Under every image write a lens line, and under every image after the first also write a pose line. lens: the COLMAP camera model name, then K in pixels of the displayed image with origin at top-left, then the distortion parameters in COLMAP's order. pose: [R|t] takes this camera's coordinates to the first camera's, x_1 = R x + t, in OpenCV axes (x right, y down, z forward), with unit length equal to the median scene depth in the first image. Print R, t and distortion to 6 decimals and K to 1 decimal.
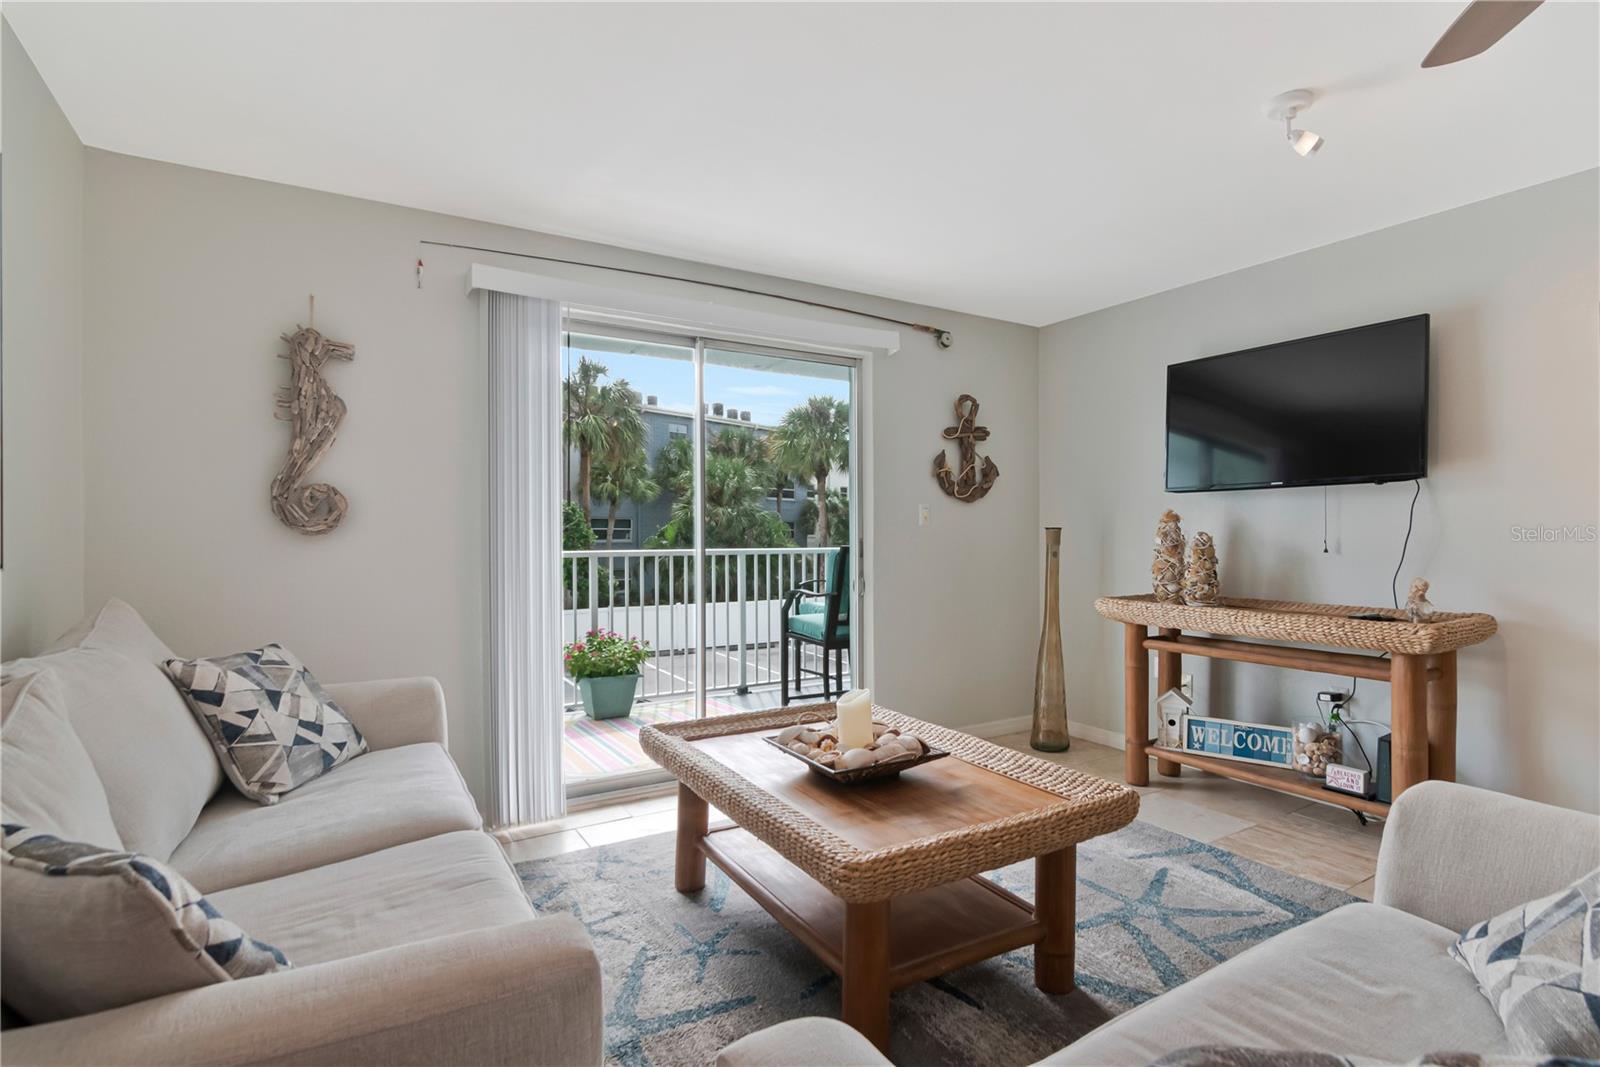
lens RADIAL K [[779.4, 0, 824.4], [0, 779.4, 555.0], [0, 0, 1]] dist [-0.004122, -0.000386]
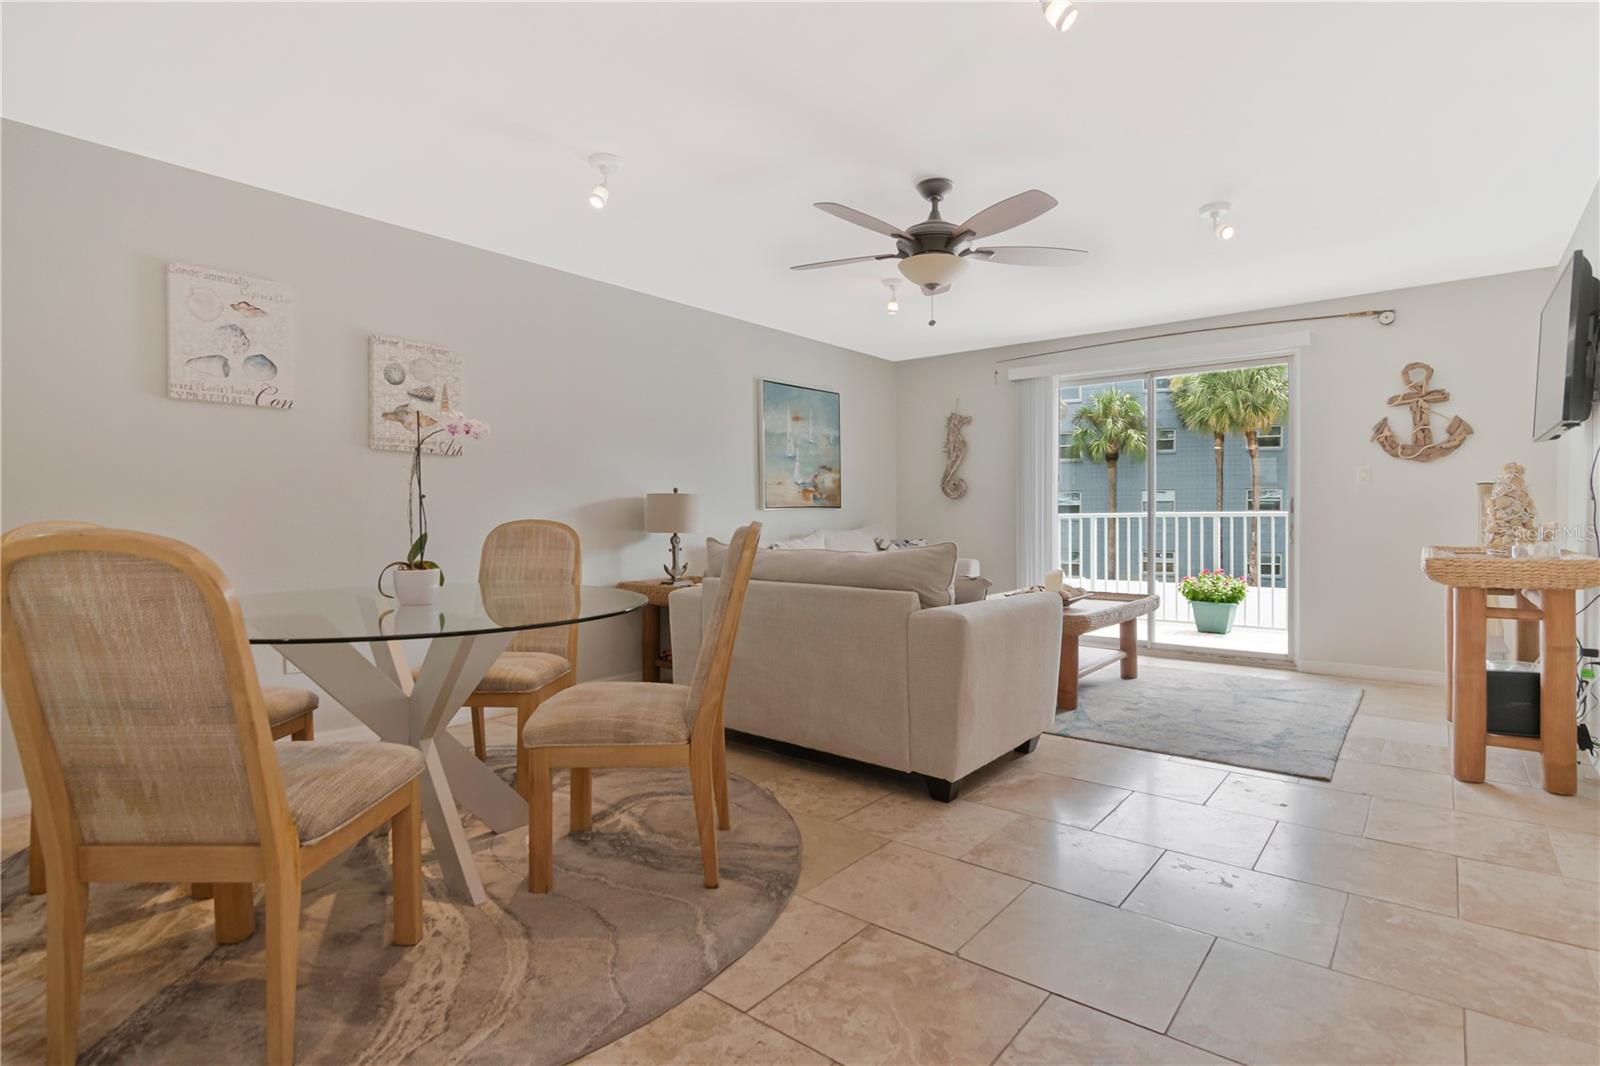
lens RADIAL K [[798.0, 0, 800.0], [0, 798.0, 533.0], [0, 0, 1]] dist [-0.003124, -0.000277]
pose [[0.338163, 0.018426, -0.940907, 1.310851], [-0.022606, 0.999679, 0.011452, 0.051849], [0.940816, 0.017397, 0.338471, -0.241202]]
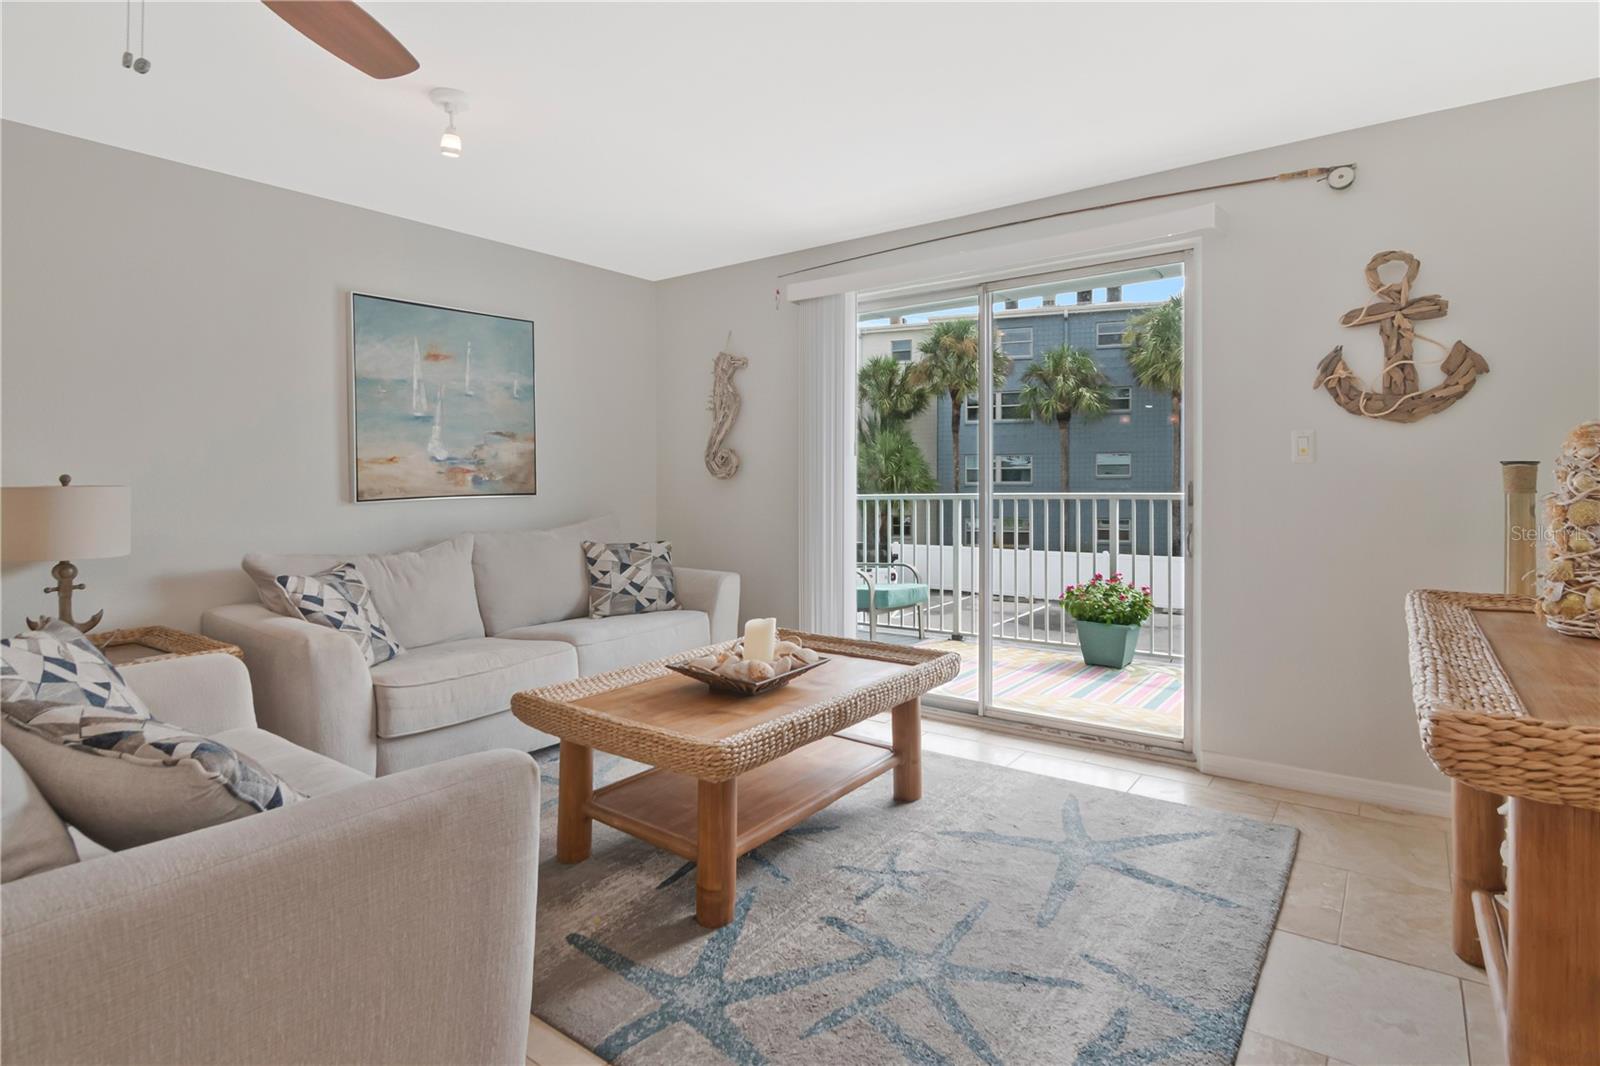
lens RADIAL K [[809.2, 0, 799.3], [0, 809.2, 498.0], [0, 0, 1]] dist [0.000729, -0.000827]
pose [[0.369269, 0.019337, -0.929121, 0.856461], [-0.017179, 0.999755, 0.013979, -0.012345], [0.929164, 0.010799, 0.369511, 0.457308]]
